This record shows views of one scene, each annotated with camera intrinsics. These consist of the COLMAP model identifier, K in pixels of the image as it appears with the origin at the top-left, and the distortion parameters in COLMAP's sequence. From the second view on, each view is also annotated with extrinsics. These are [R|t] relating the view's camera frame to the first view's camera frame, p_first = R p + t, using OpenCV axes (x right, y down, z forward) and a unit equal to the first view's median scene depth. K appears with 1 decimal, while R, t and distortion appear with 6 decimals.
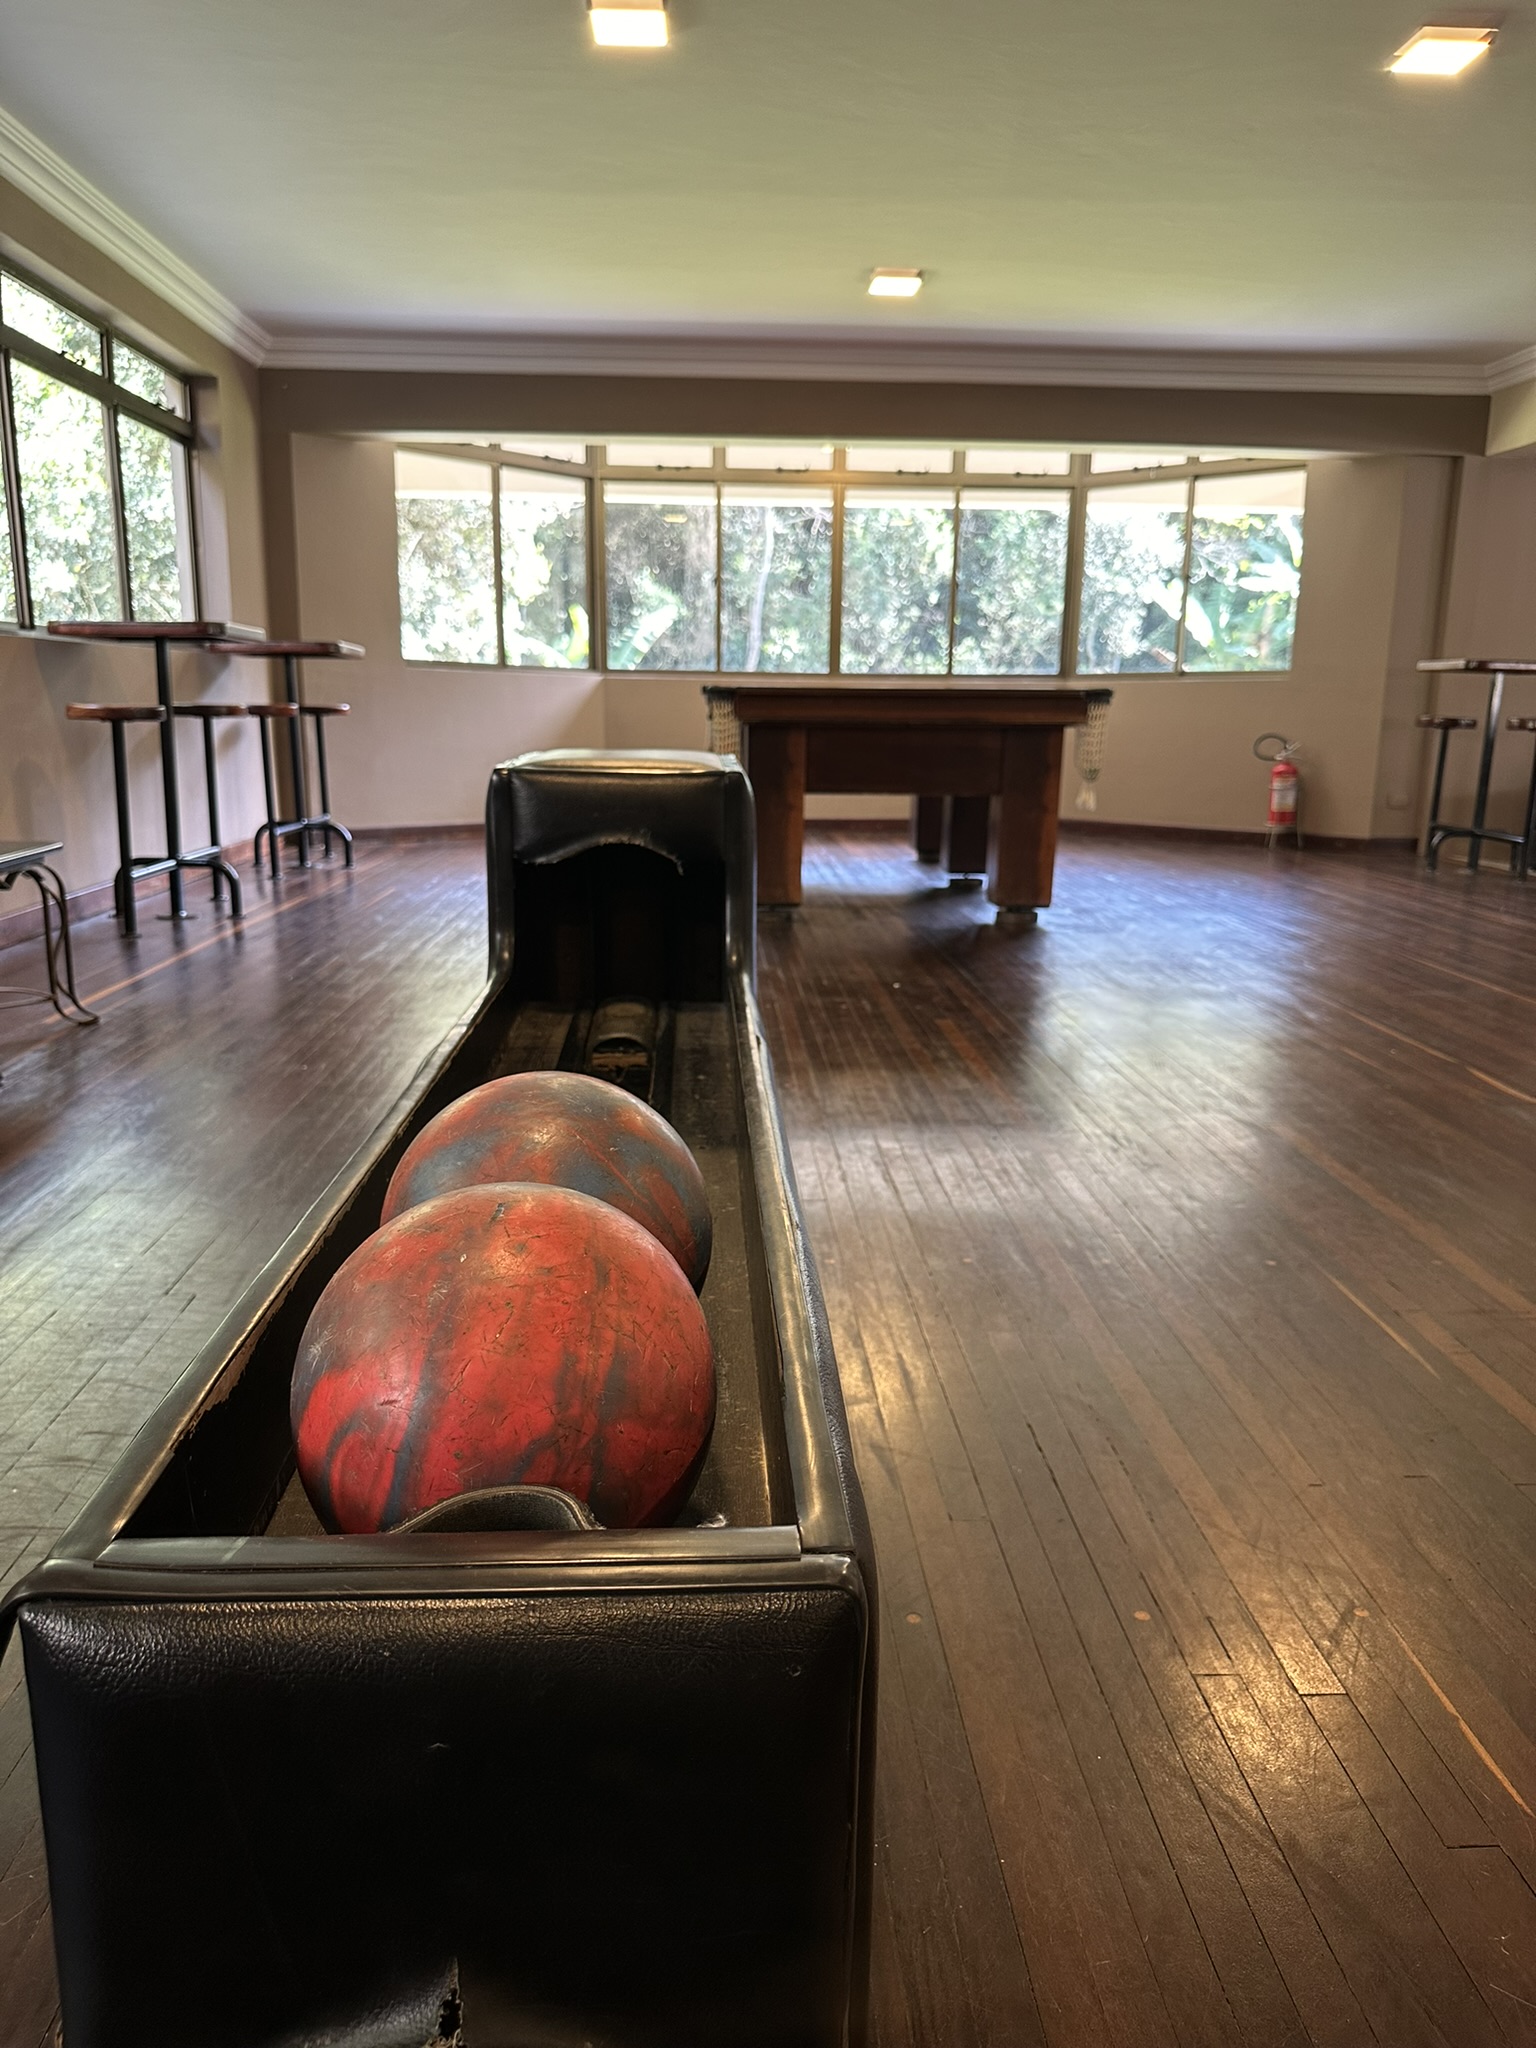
lens RADIAL K [[1456.6, 0, 759.7], [0, 1456.6, 1013.0], [0, 0, 1]] dist [0.012865, -0.009666]
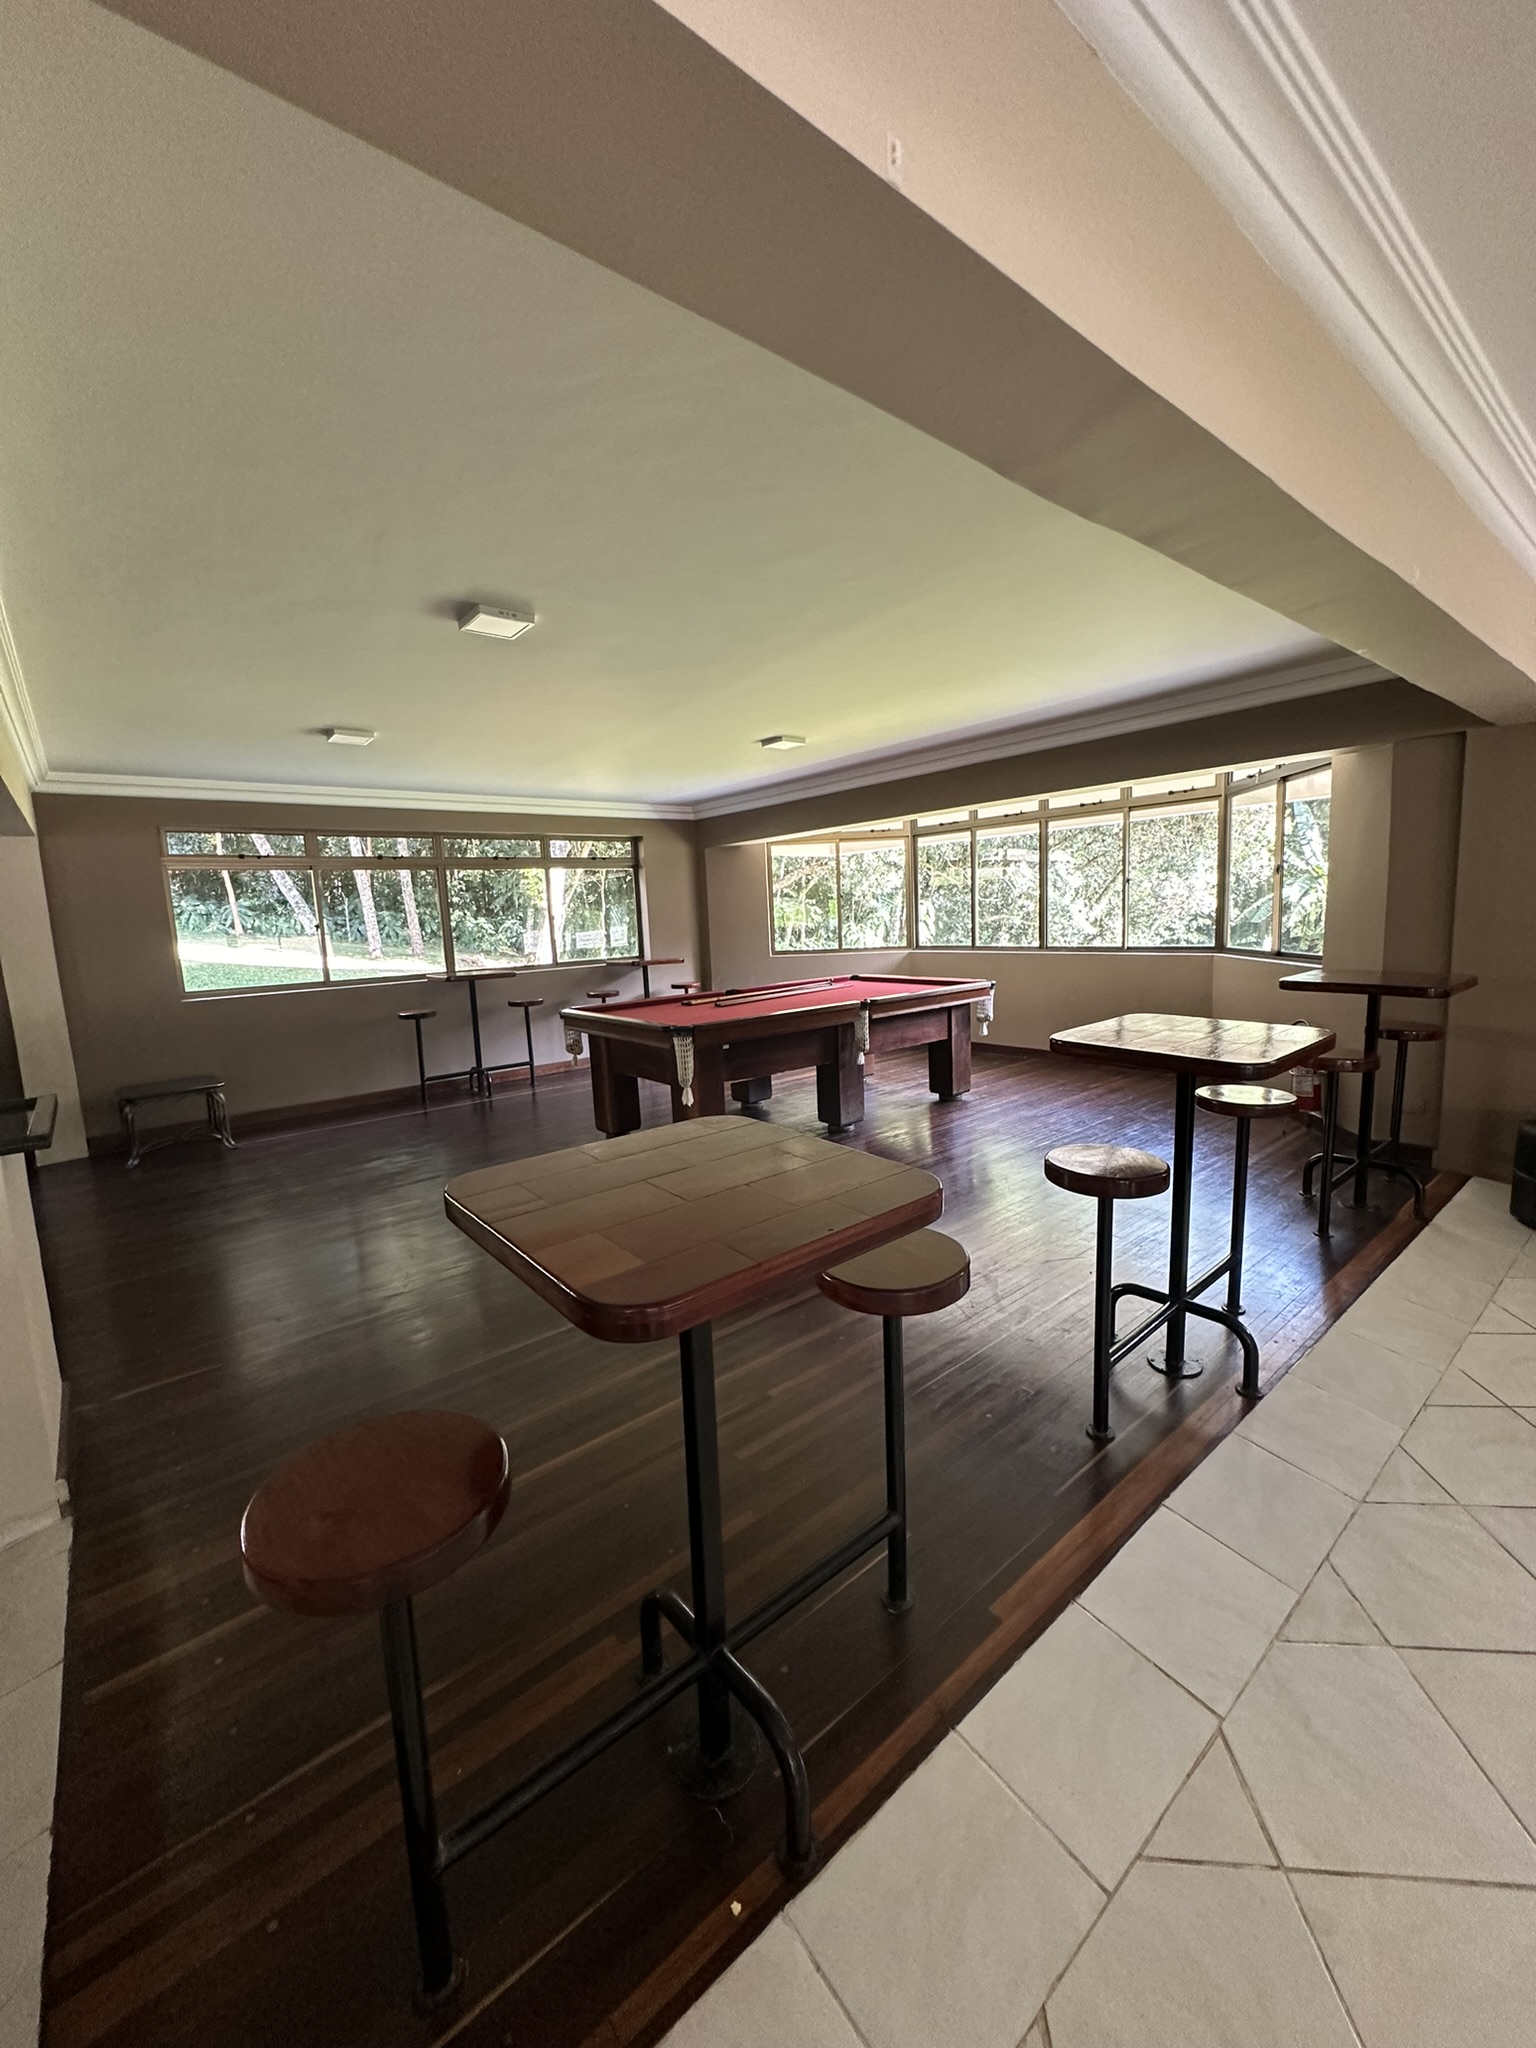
lens RADIAL K [[820.5, 0, 762.5], [0, 820.5, 1036.3], [0, 0, 1]] dist [-0.001580, 0.001002]
pose [[0.600687, 0.078279, -0.795643, 0.591785], [-0.113568, 0.993458, 0.012000, -0.145498], [0.791377, 0.083152, 0.605647, 0.356279]]
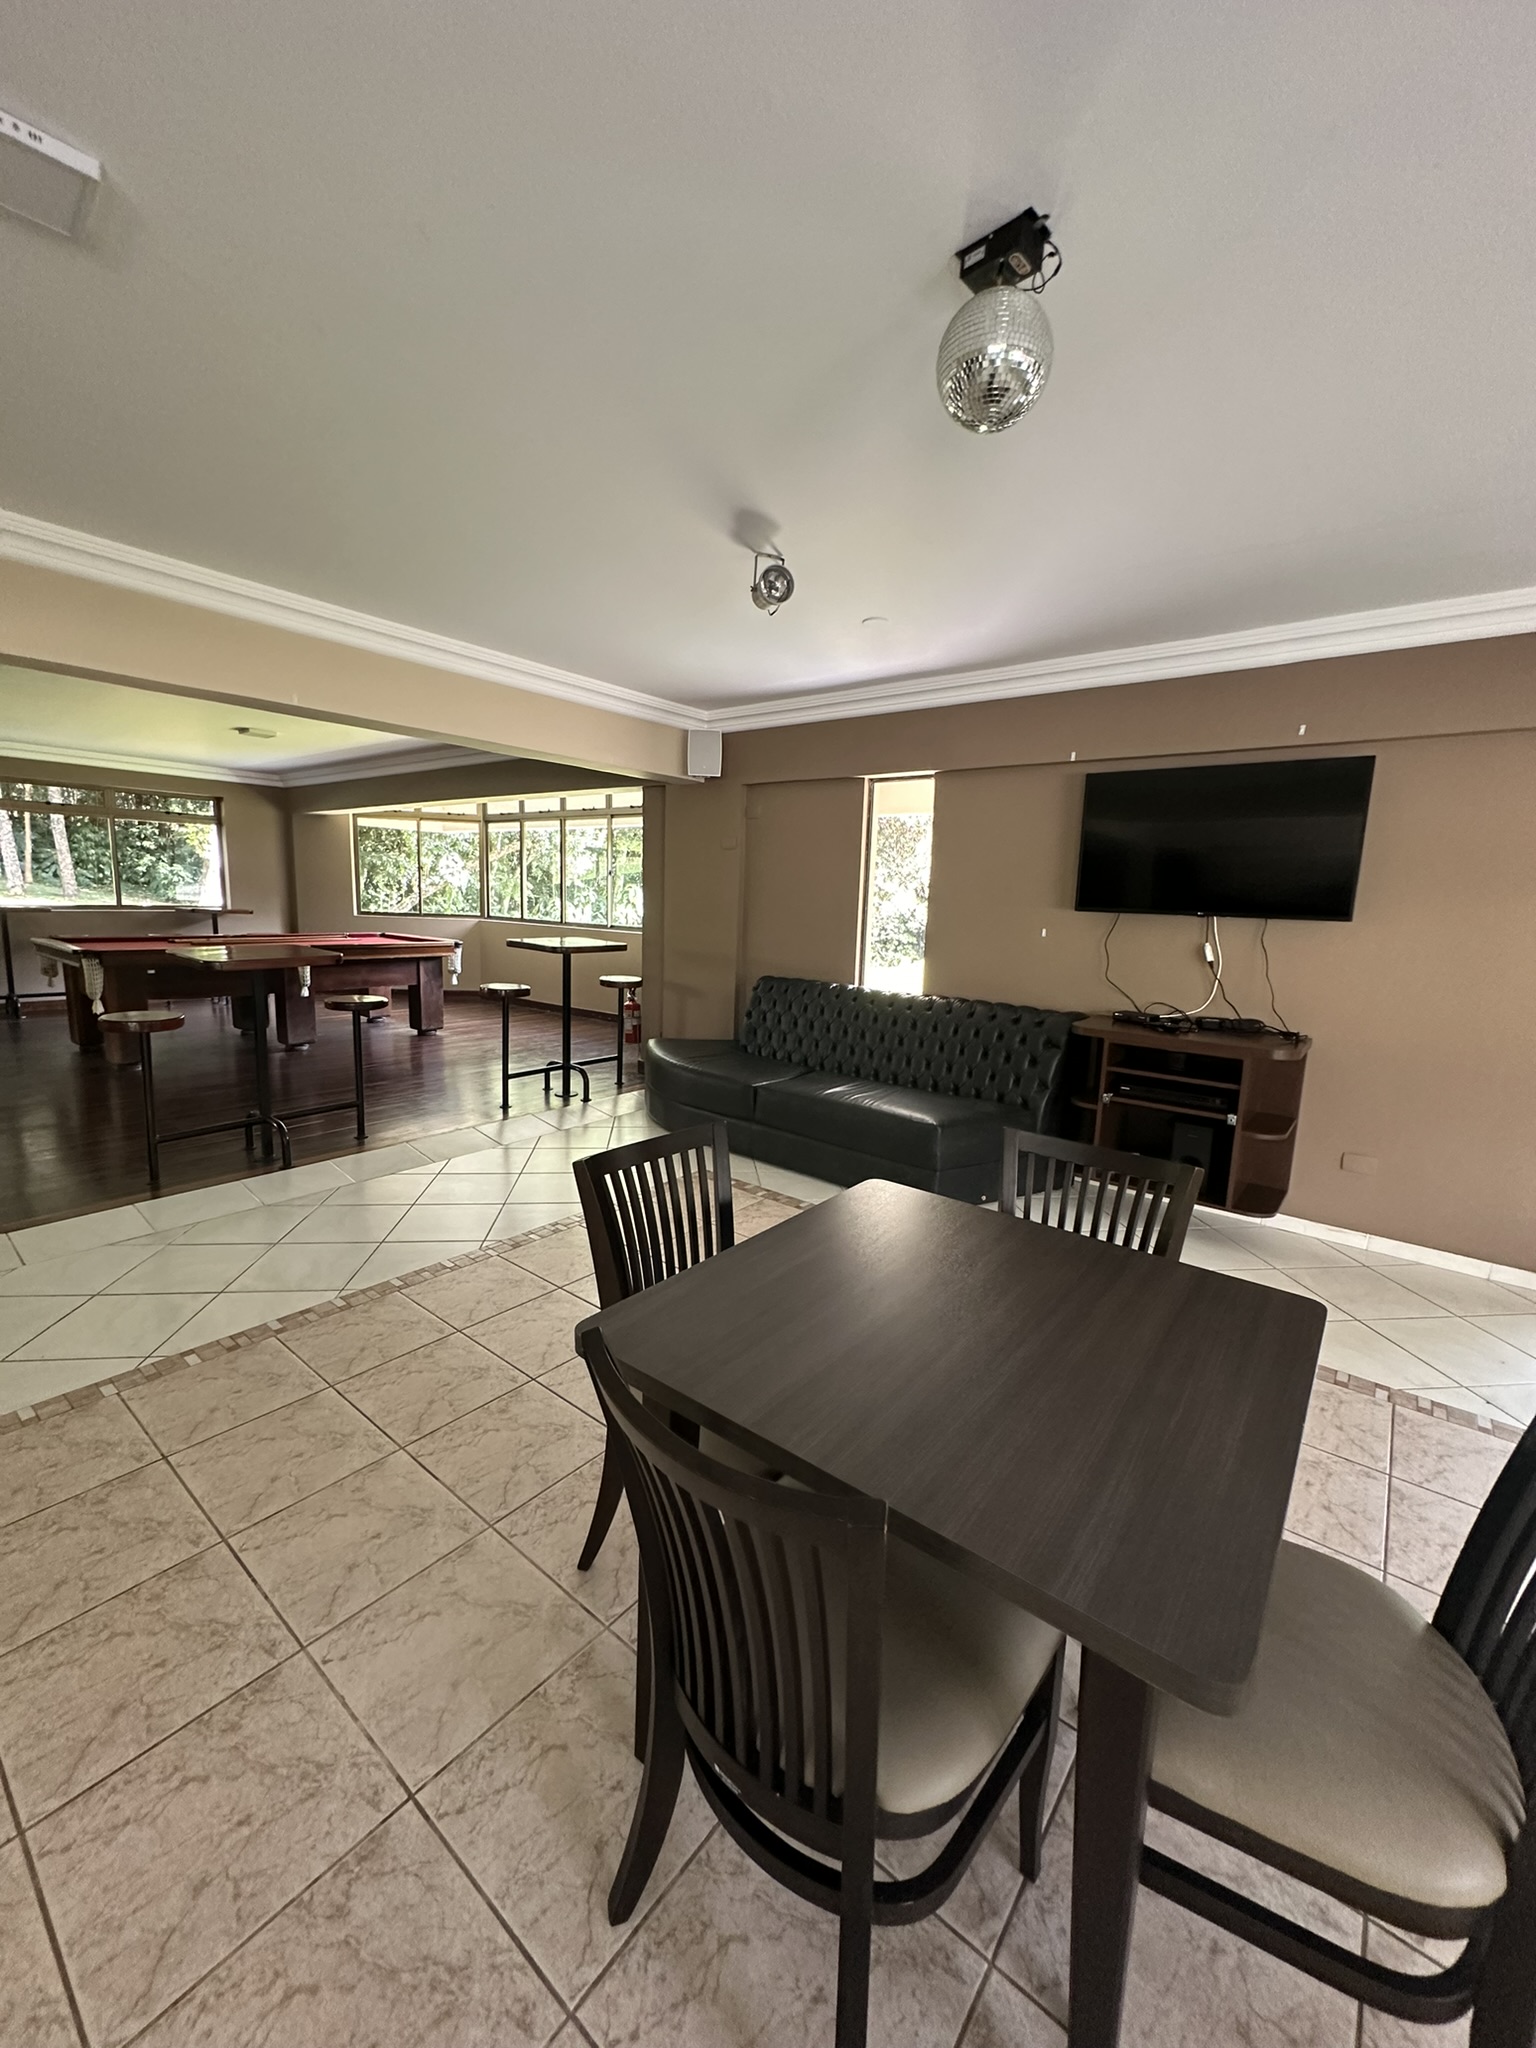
lens RADIAL K [[820.5, 0, 767.8], [0, 820.5, 1028.3], [0, 0, 1]] dist [-0.001580, 0.001002]
pose [[0.758227, 0.116462, -0.641504, 0.986837], [-0.159973, 0.987072, -0.009882, -0.158520], [0.632060, 0.110117, 0.767056, 0.475905]]
